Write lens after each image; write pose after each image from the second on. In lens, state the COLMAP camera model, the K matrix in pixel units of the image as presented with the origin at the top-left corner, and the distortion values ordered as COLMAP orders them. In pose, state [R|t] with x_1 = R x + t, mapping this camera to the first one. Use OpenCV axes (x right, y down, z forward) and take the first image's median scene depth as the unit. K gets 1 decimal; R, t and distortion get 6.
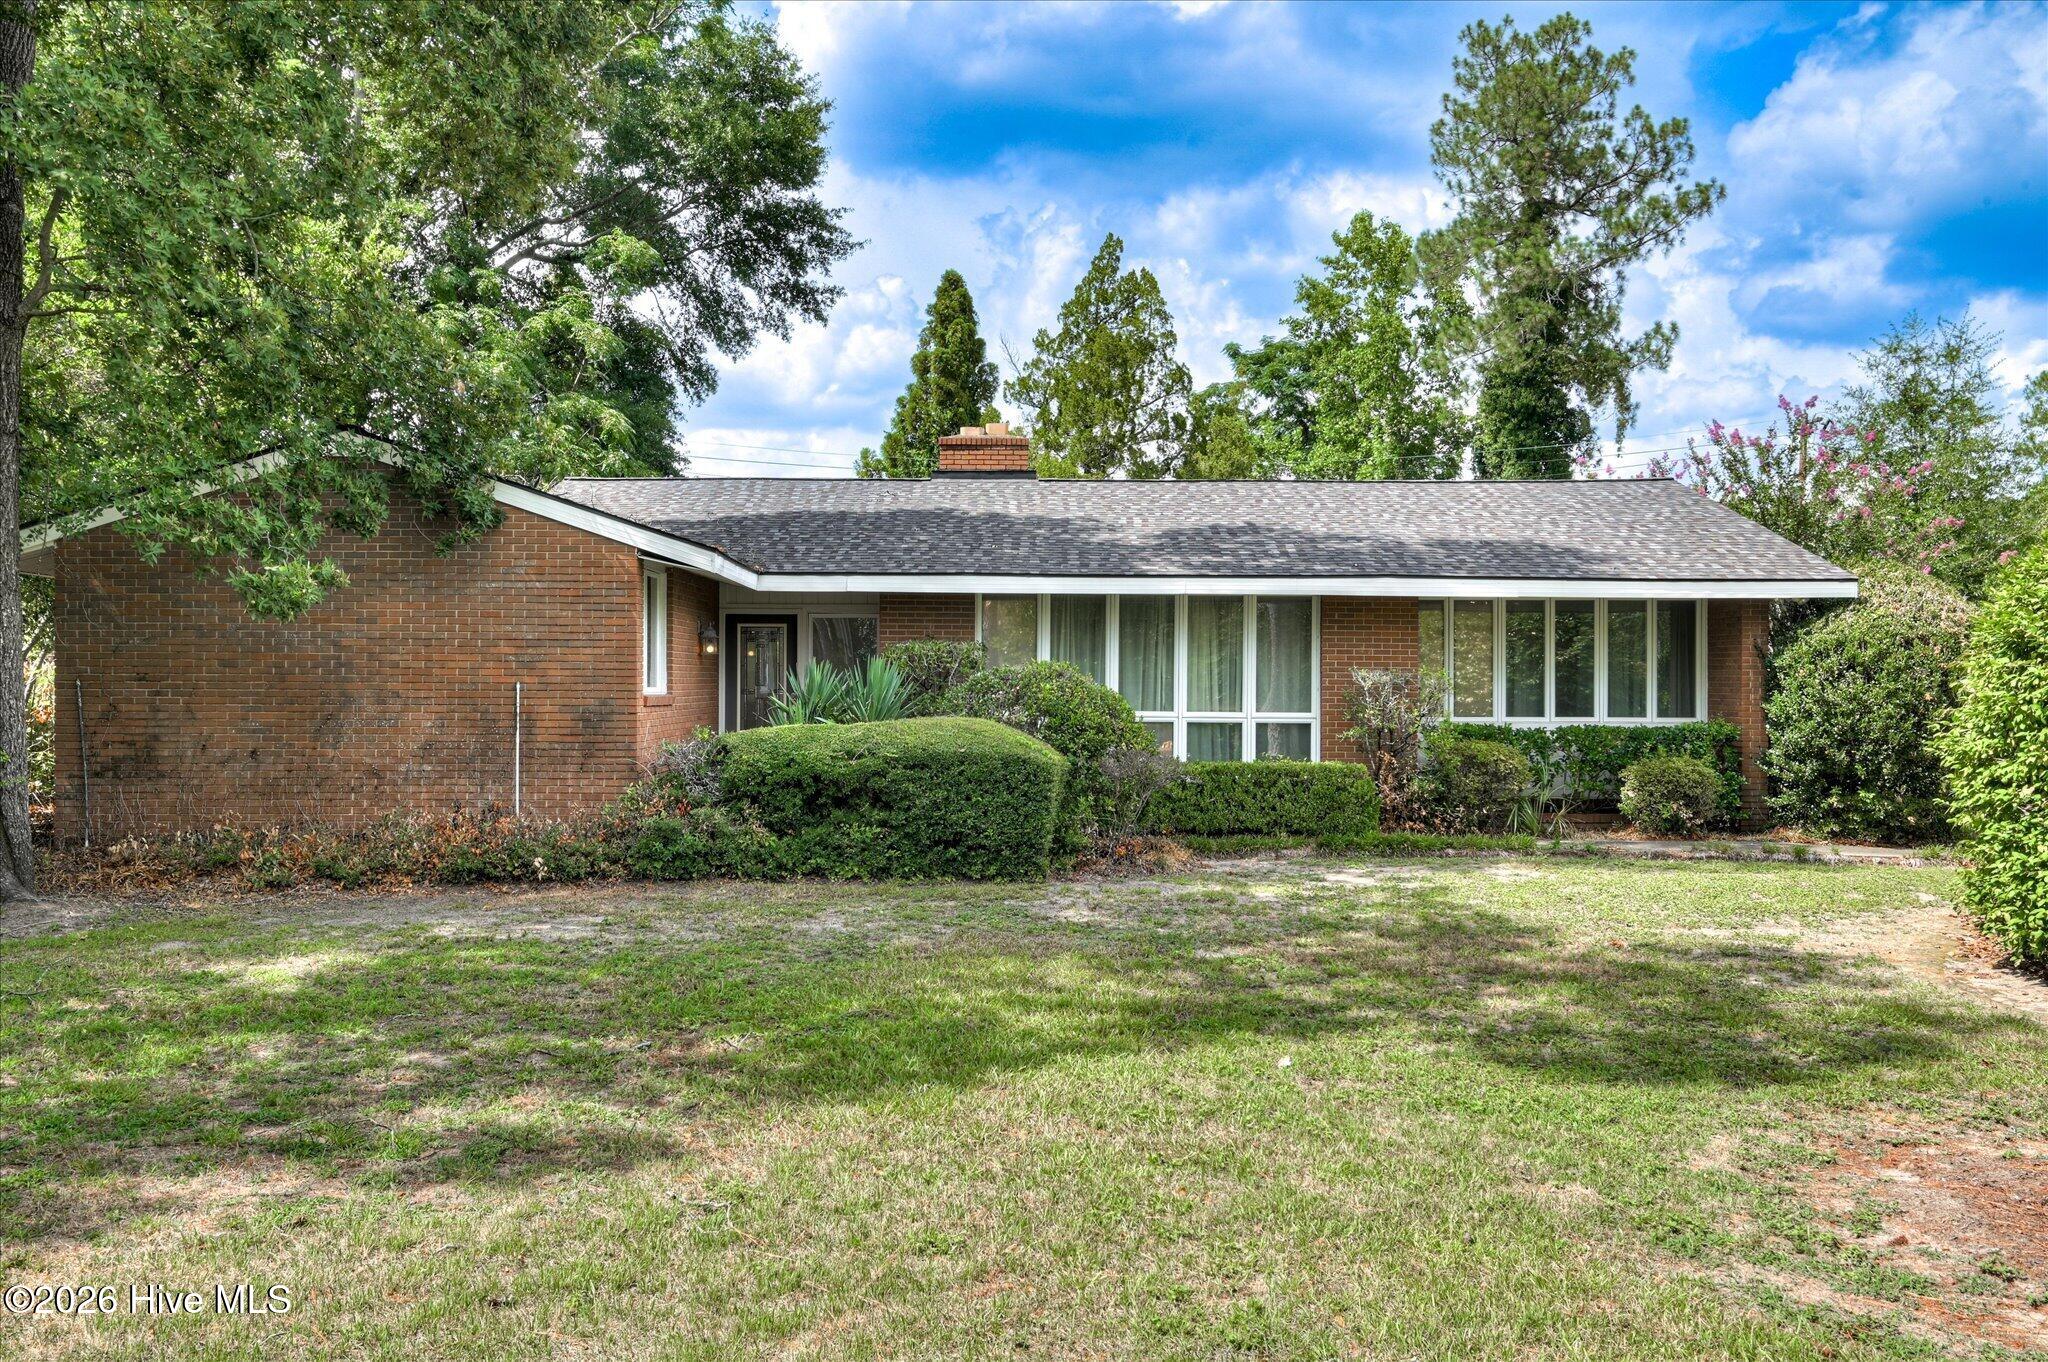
lens RADIAL K [[1643.5, 0, 1020.8], [0, 1643.5, 693.1], [0, 0, 1]] dist [0.040818, 0.016865]
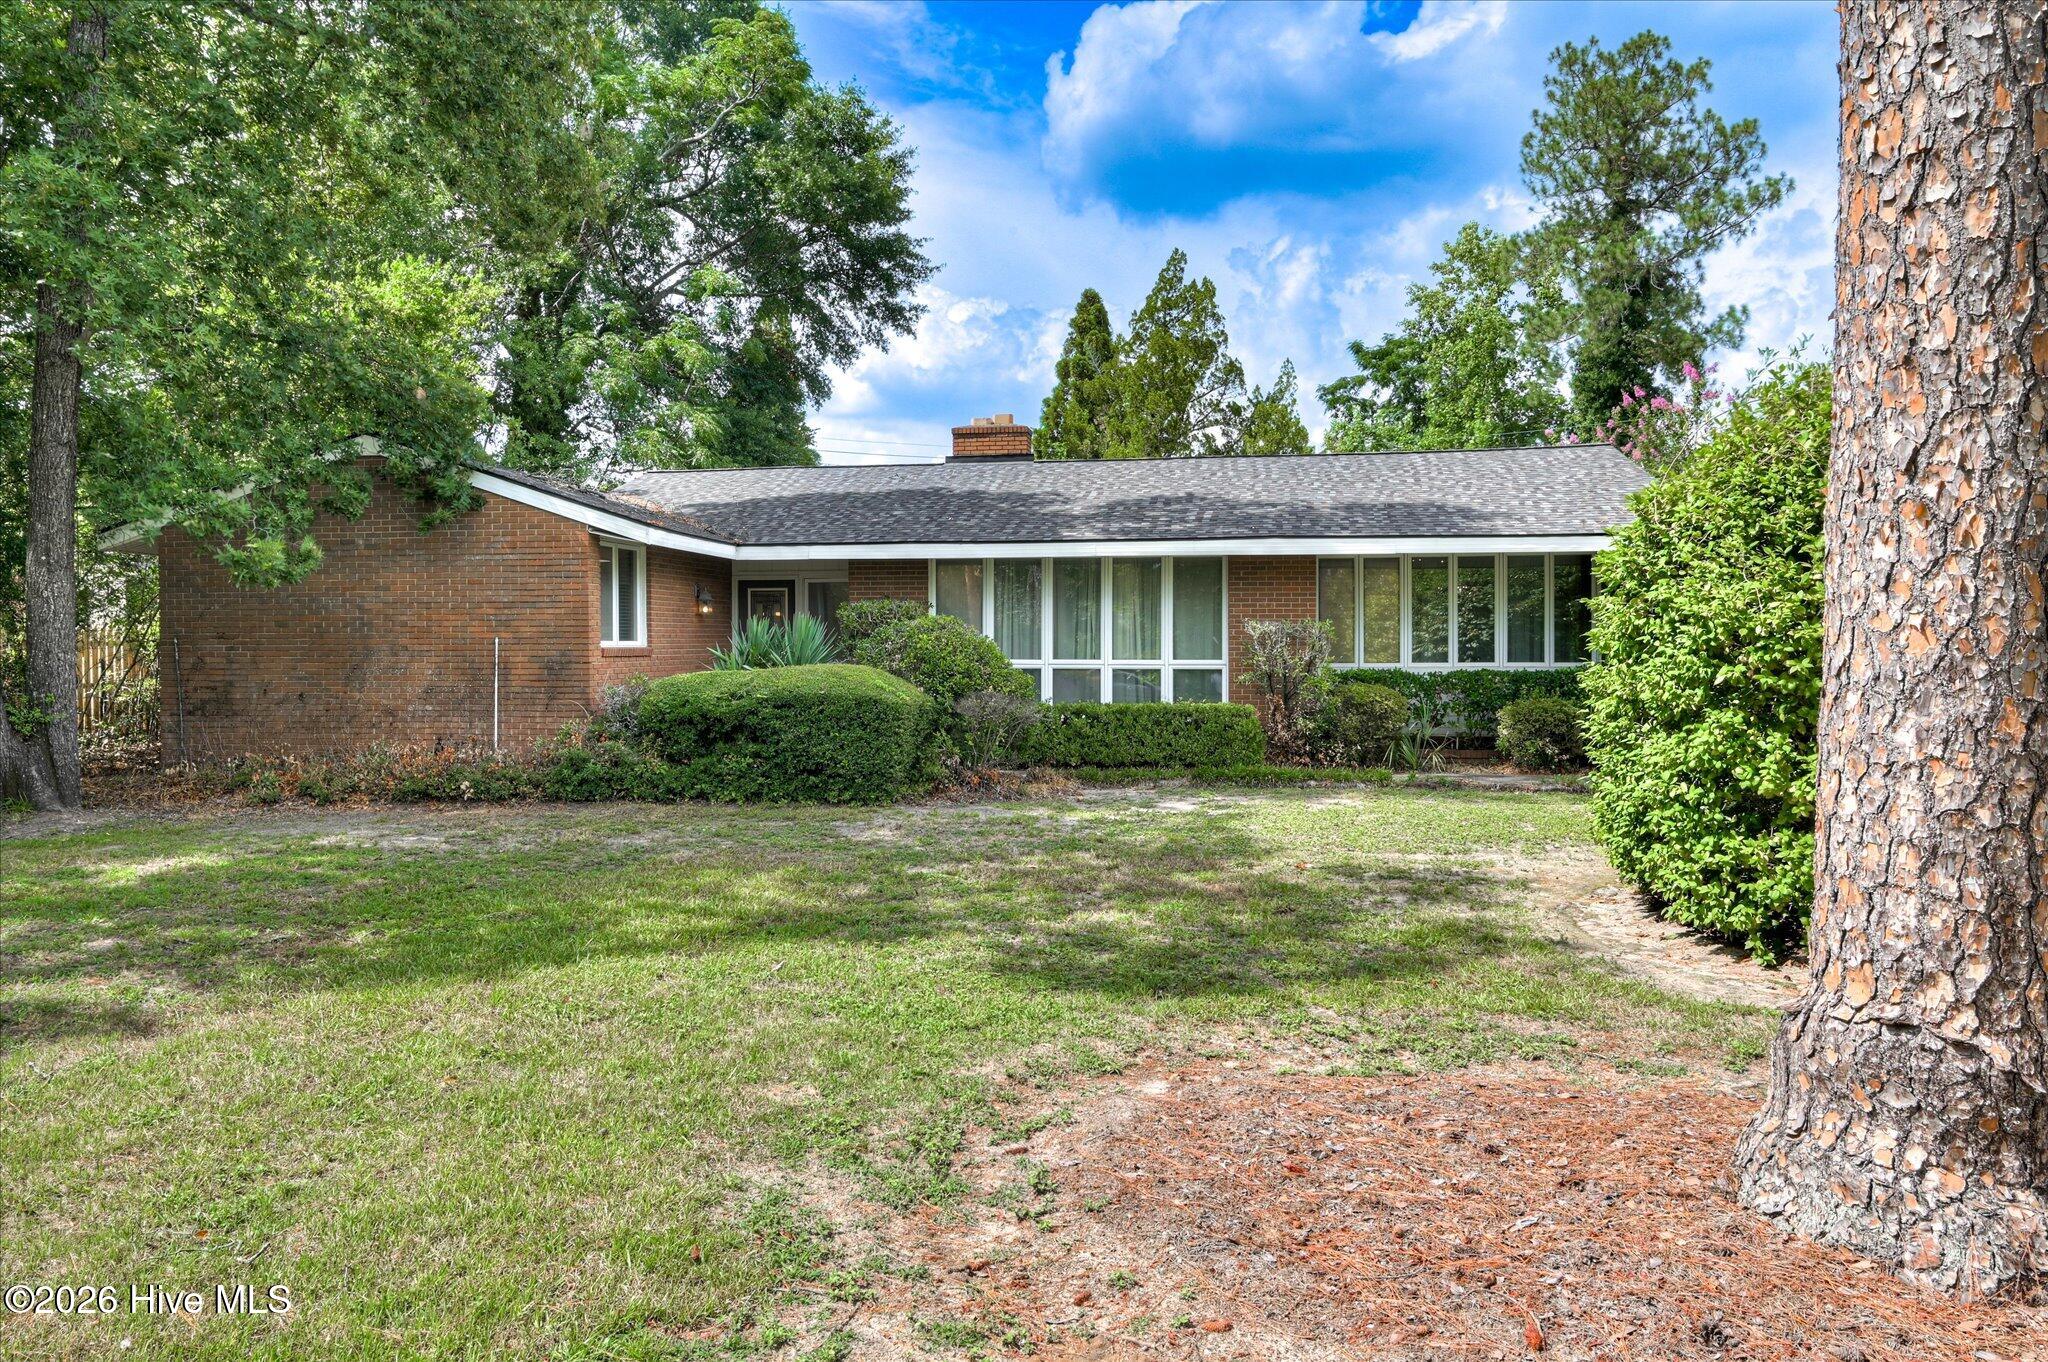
lens RADIAL K [[1377.8, 0, 1024.7], [0, 1377.8, 668.9], [0, 0, 1]] dist [0.027638, -0.011976]
pose [[0.987573, -0.005115, -0.157077, 0.183141], [0.007170, 0.999896, 0.012515, 0.005132], [0.156996, -0.013486, 0.987507, 0.043923]]
